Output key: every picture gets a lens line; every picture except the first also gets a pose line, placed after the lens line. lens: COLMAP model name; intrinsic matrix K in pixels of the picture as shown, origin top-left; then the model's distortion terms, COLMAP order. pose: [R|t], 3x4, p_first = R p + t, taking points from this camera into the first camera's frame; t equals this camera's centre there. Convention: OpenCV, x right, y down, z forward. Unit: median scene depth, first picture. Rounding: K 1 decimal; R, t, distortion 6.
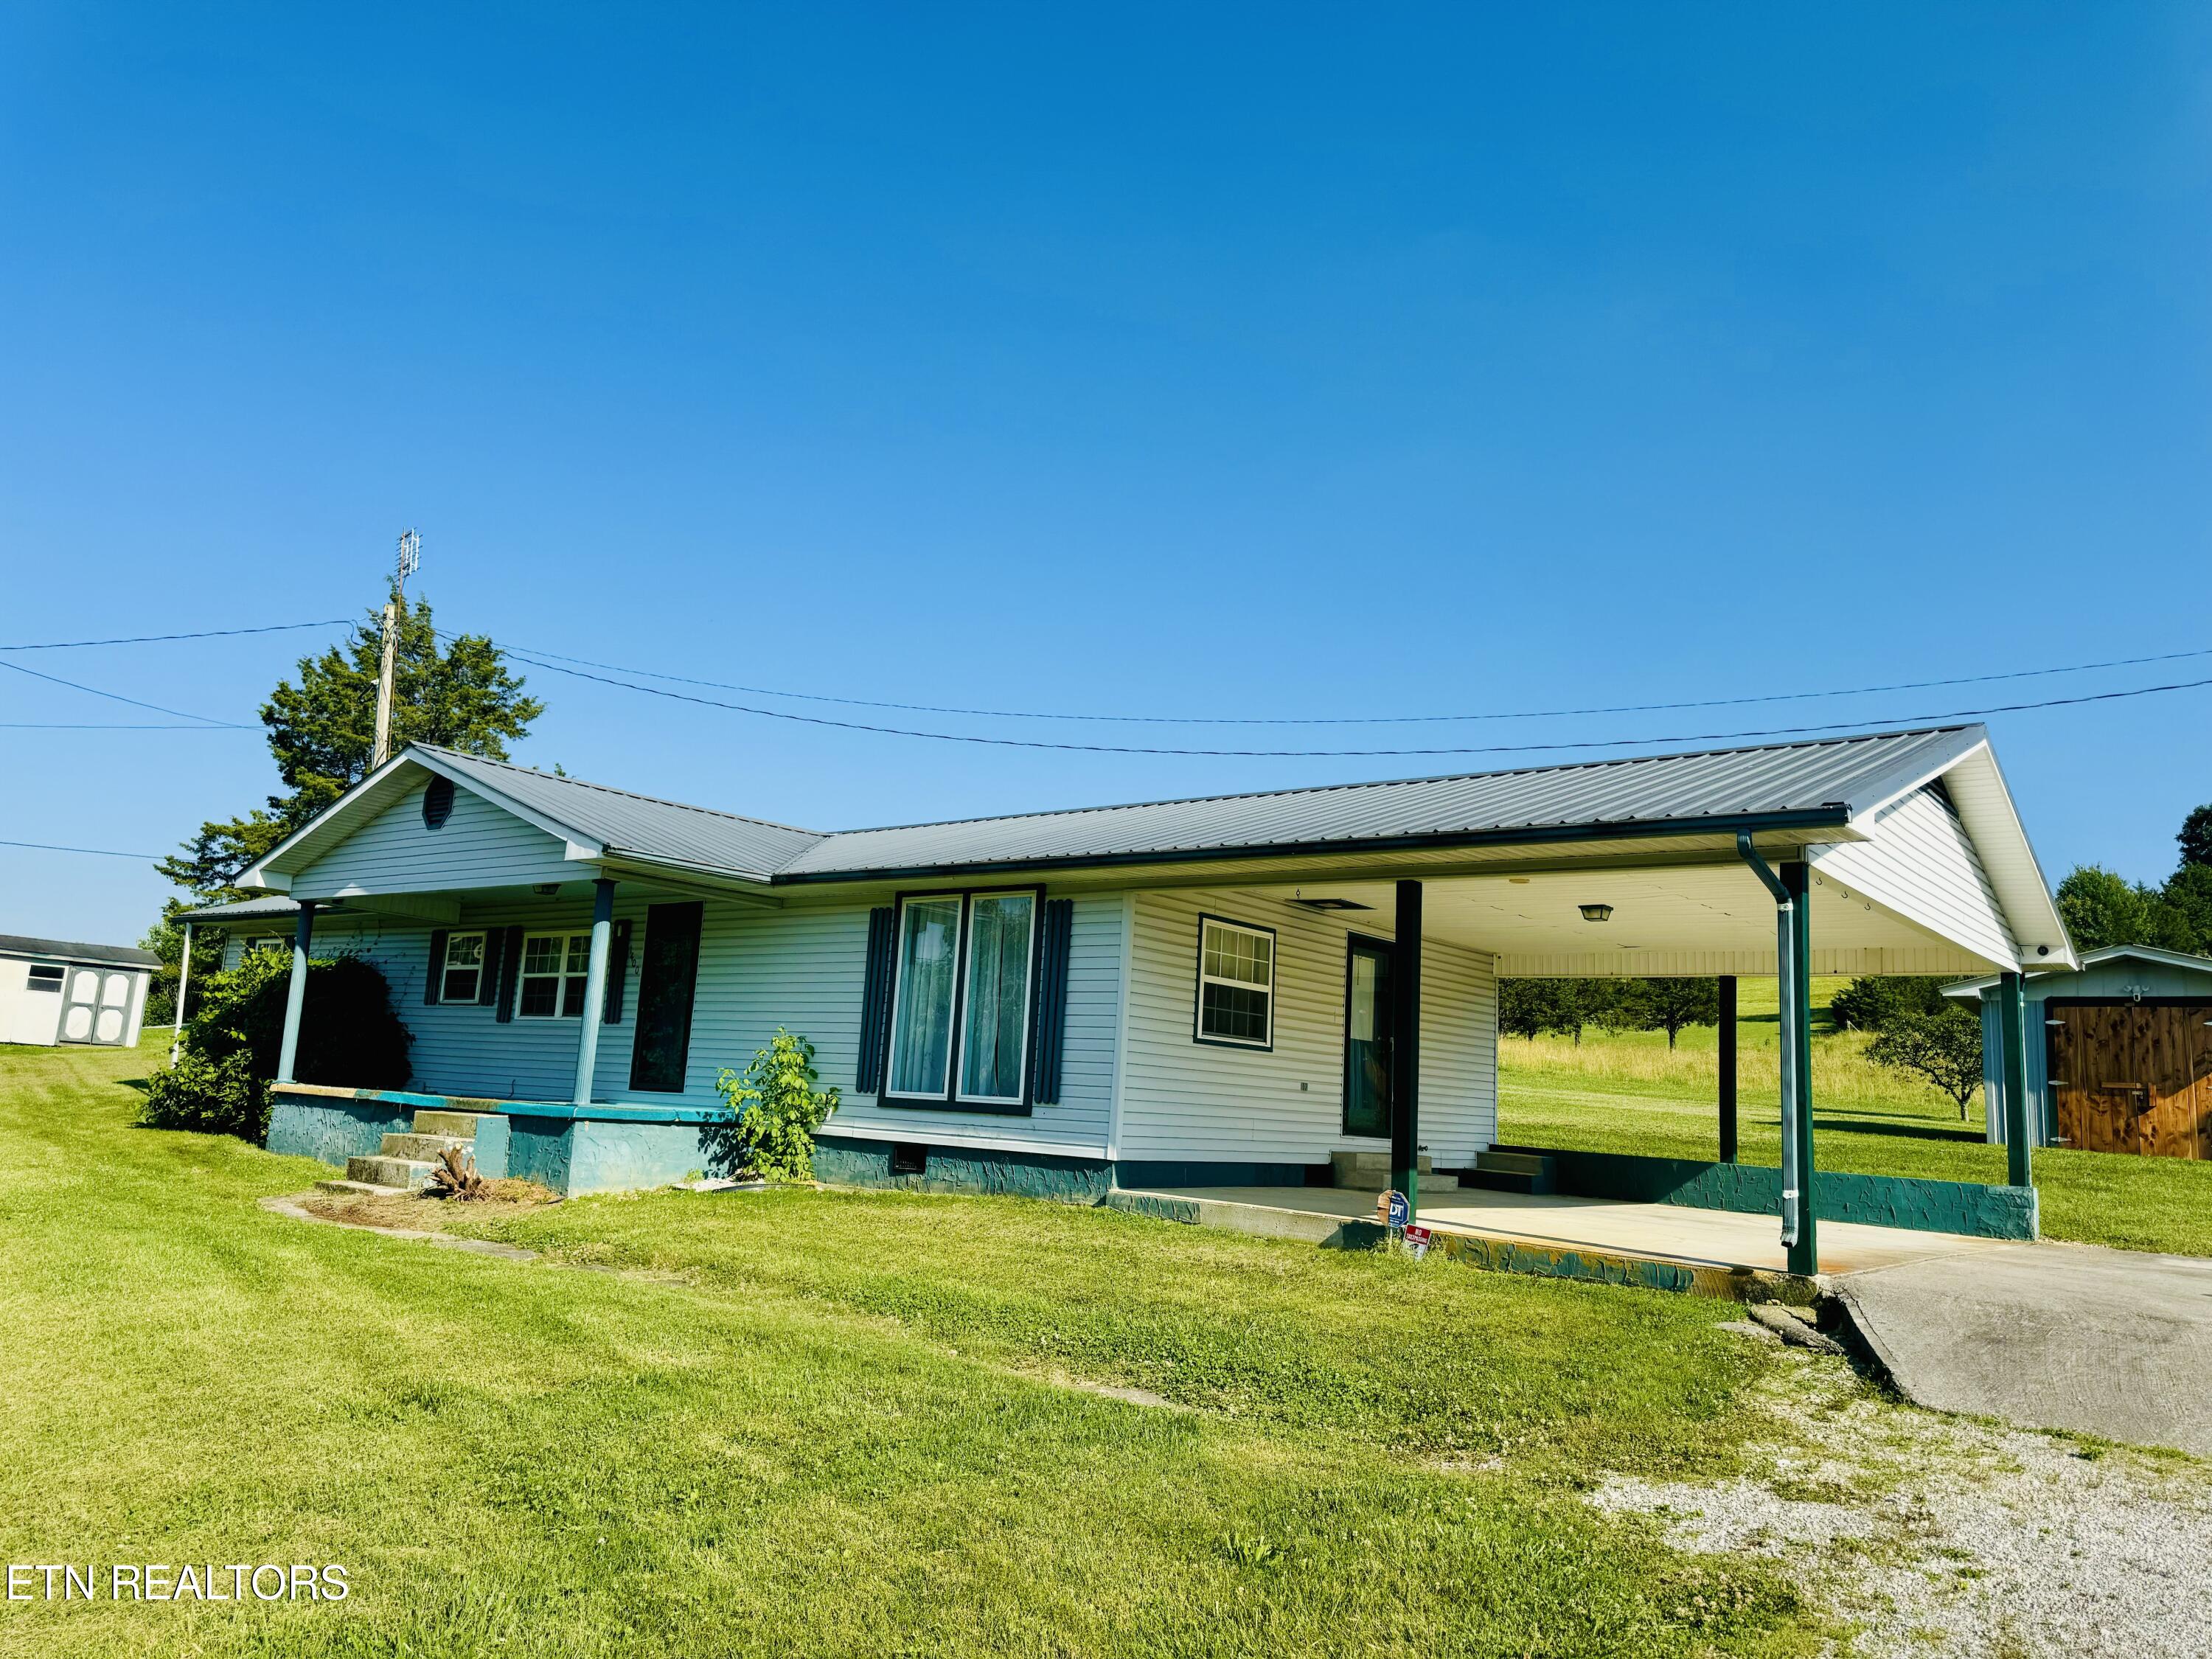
lens RADIAL K [[1549.9, 0, 1113.3], [0, 1549.9, 827.7], [0, 0, 1]] dist [0.062395, -0.013492]
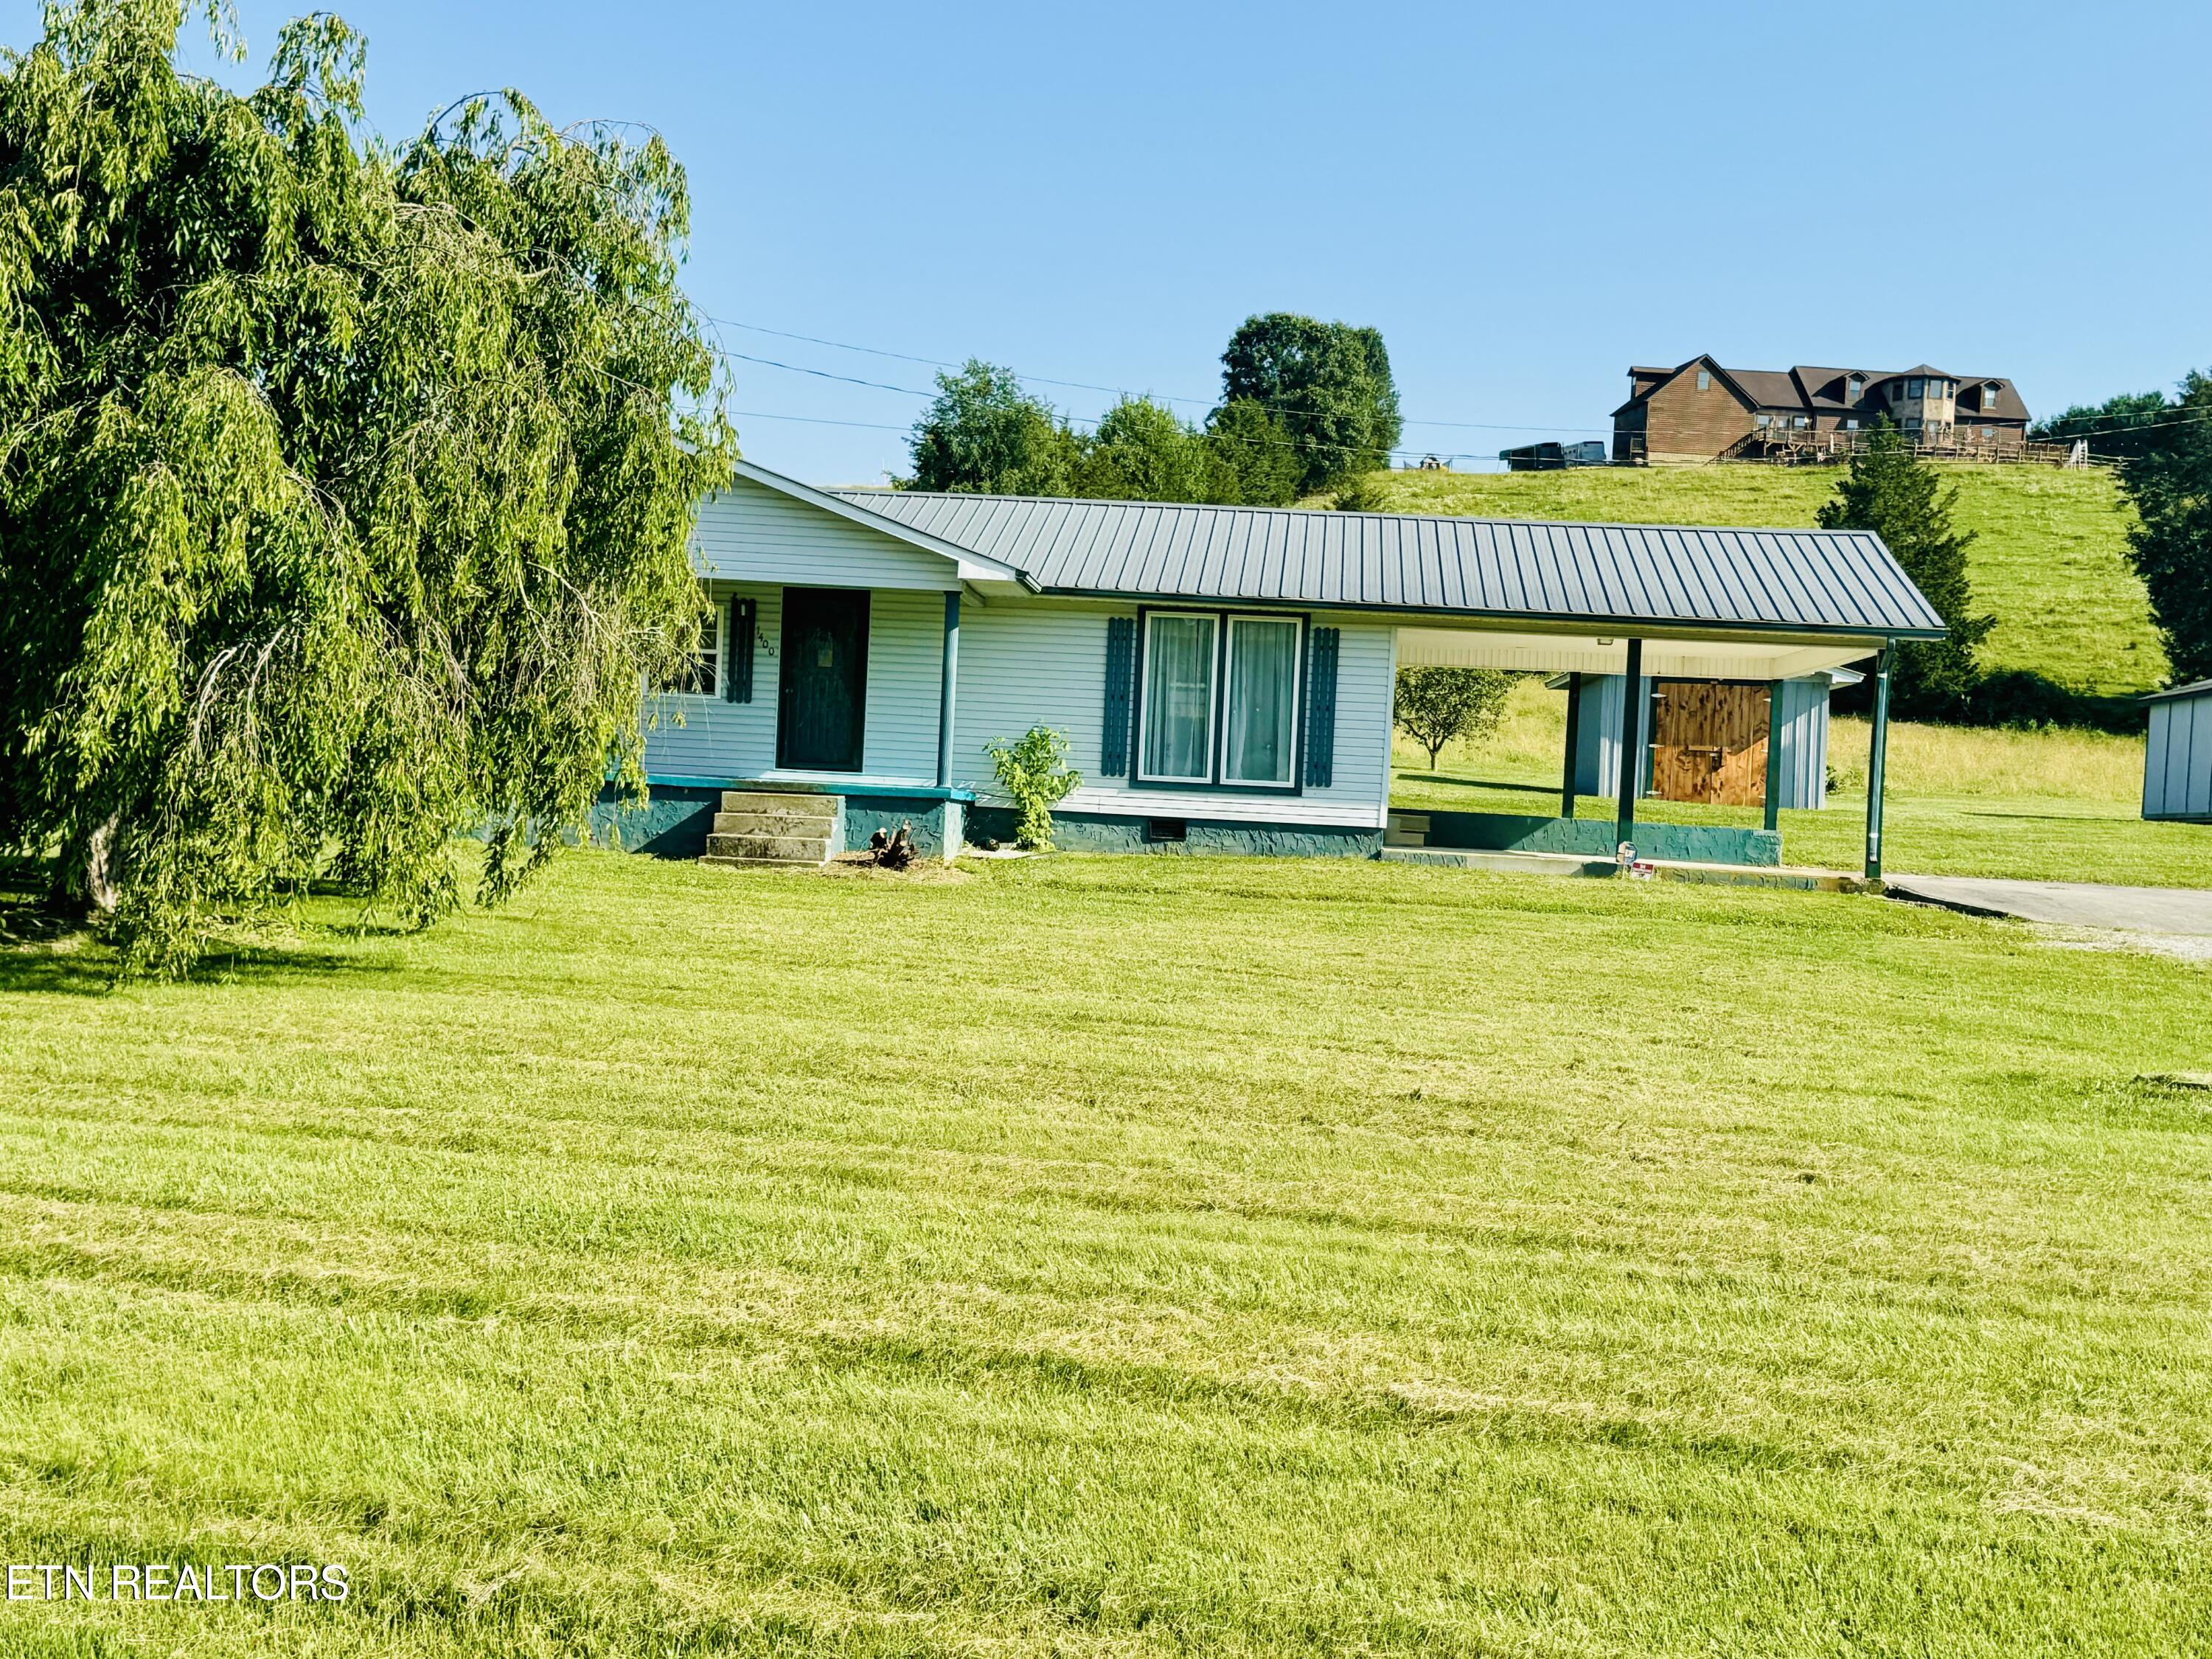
lens RADIAL K [[2946.0, 0, 1104.3], [0, 2946.0, 827.1], [0, 0, 1]] dist [0.167542, 0.000000]
pose [[0.816757, -0.017975, 0.576702, -1.424673], [-0.104522, 0.978368, 0.178525, -0.185605], [-0.567436, -0.206090, 0.797210, -0.768575]]
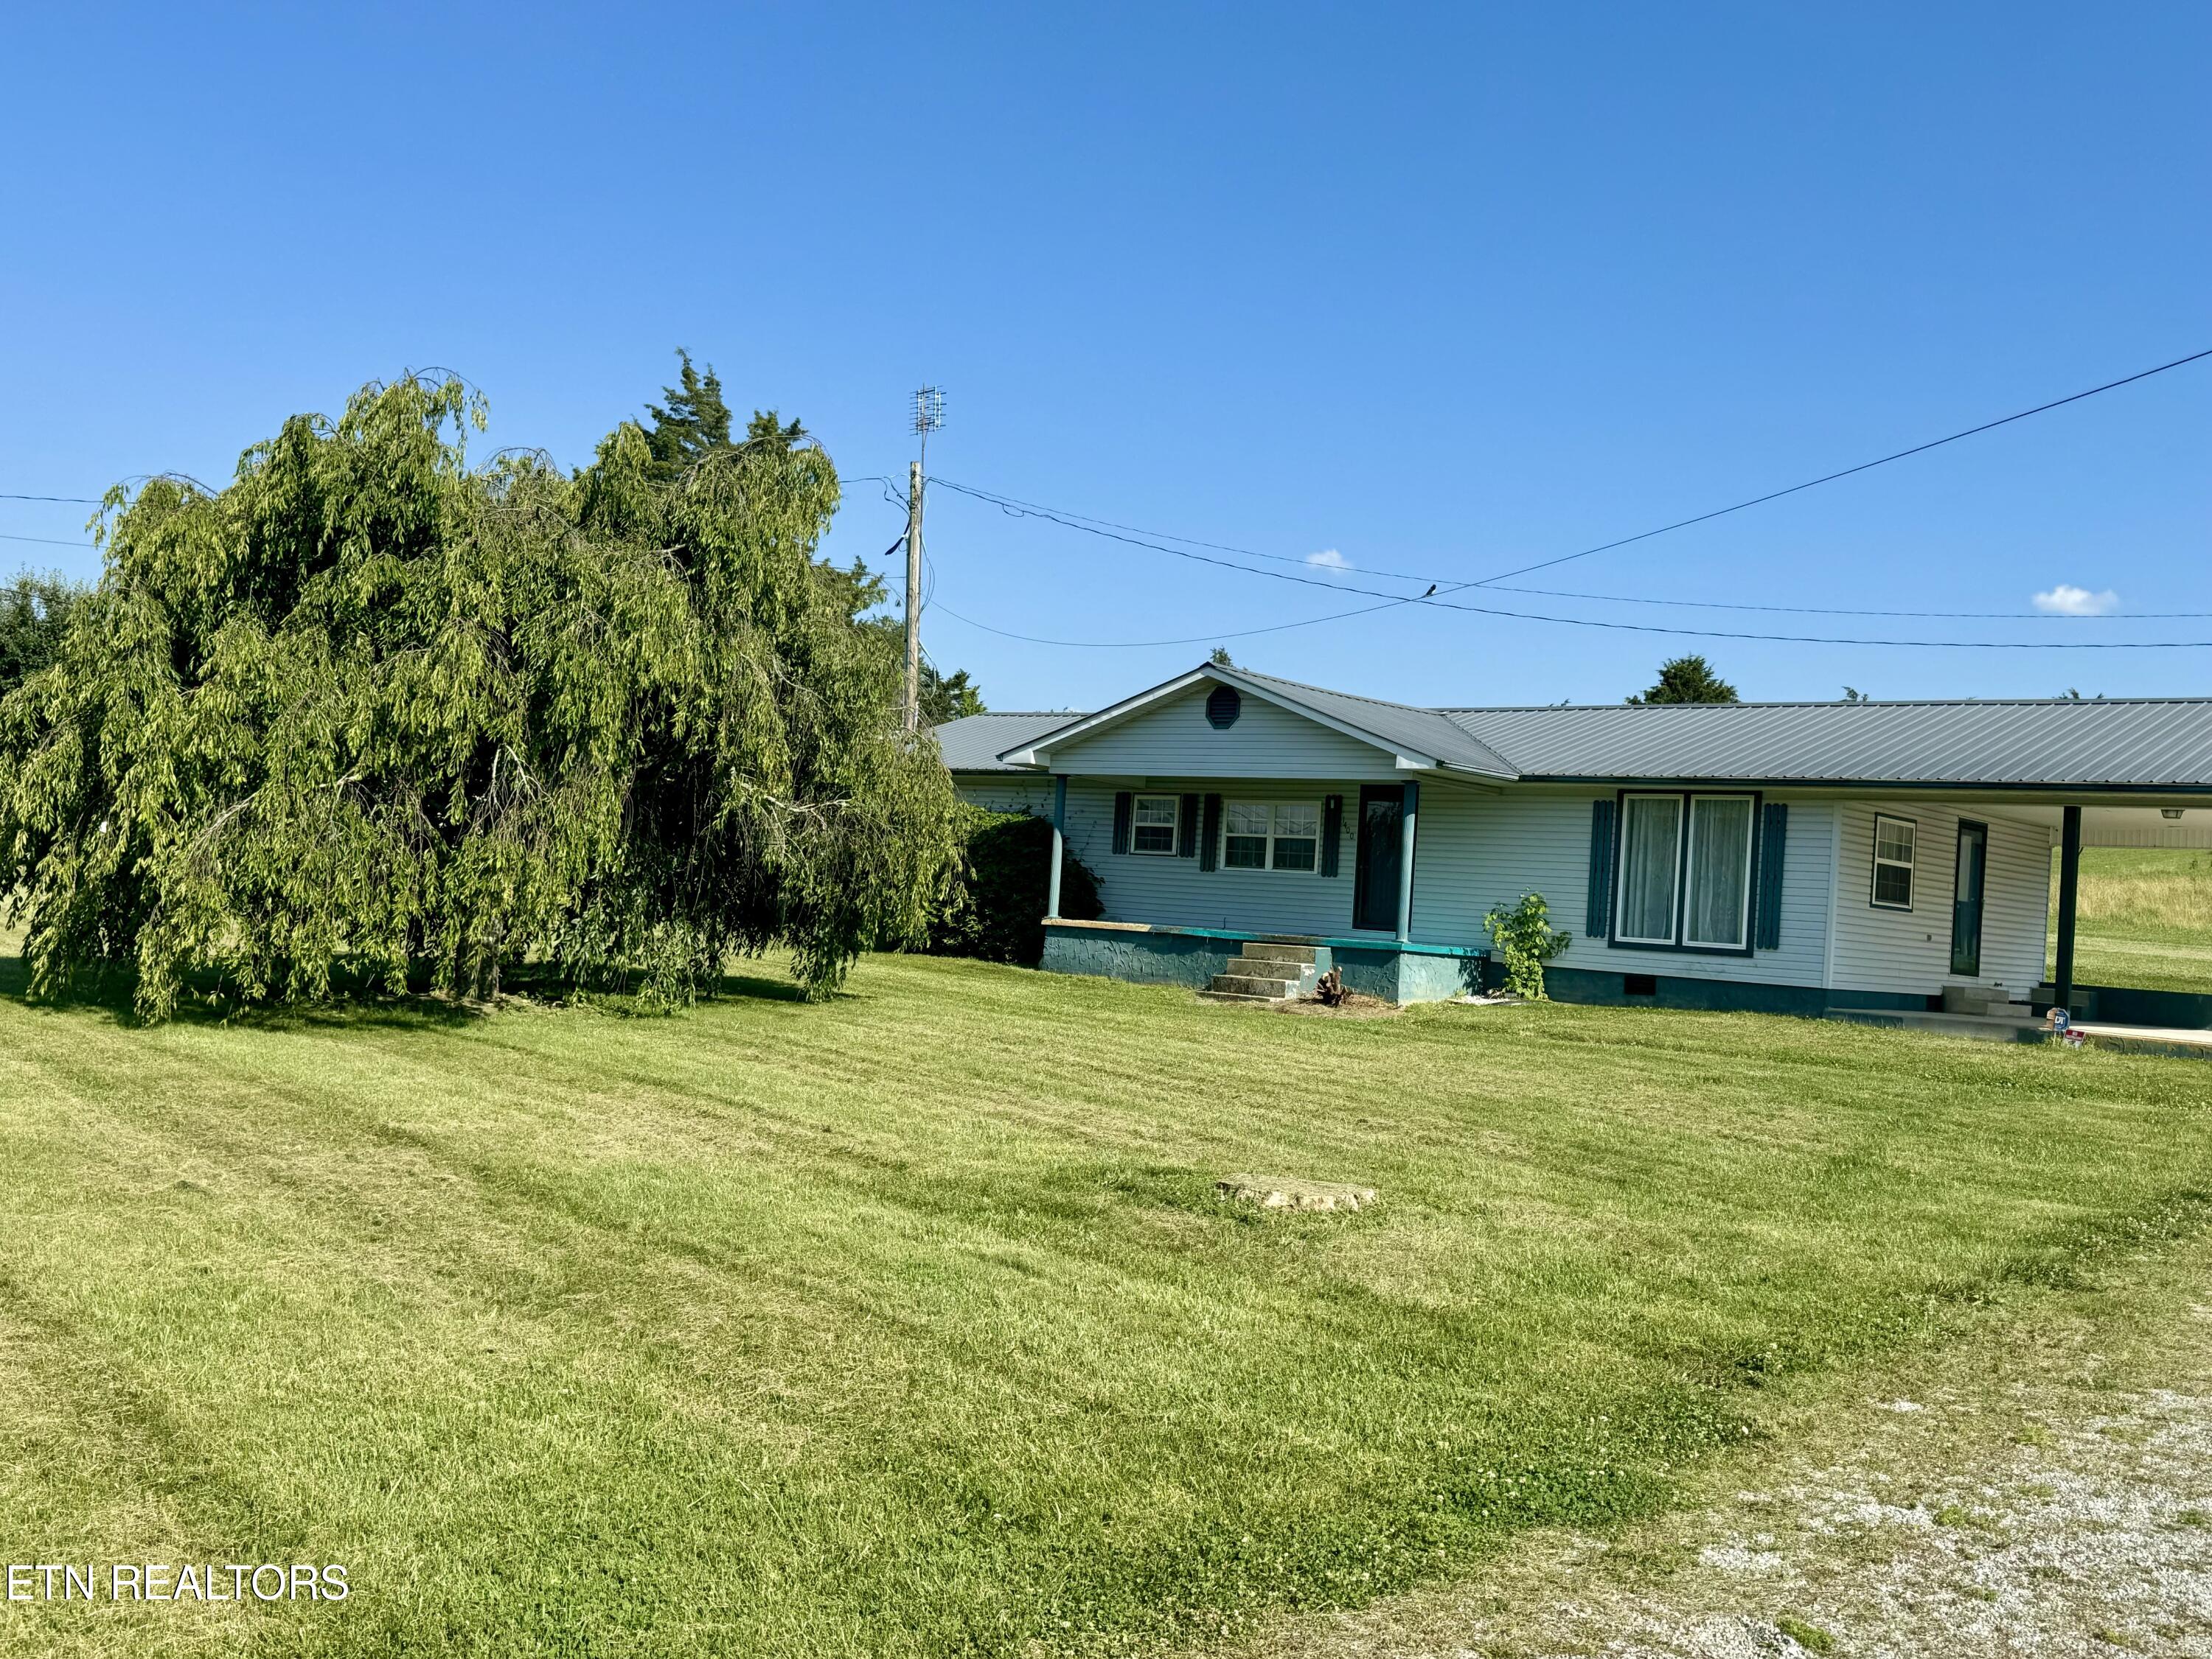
lens RADIAL K [[2188.2, 0, 1092.5], [0, 2188.2, 843.5], [0, 0, 1]] dist [0.103560, 0.000000]
pose [[0.998407, 0.010532, -0.055435, -0.482413], [-0.002798, 0.990460, 0.137770, -0.170181], [0.056357, -0.137395, 0.988912, -0.893453]]
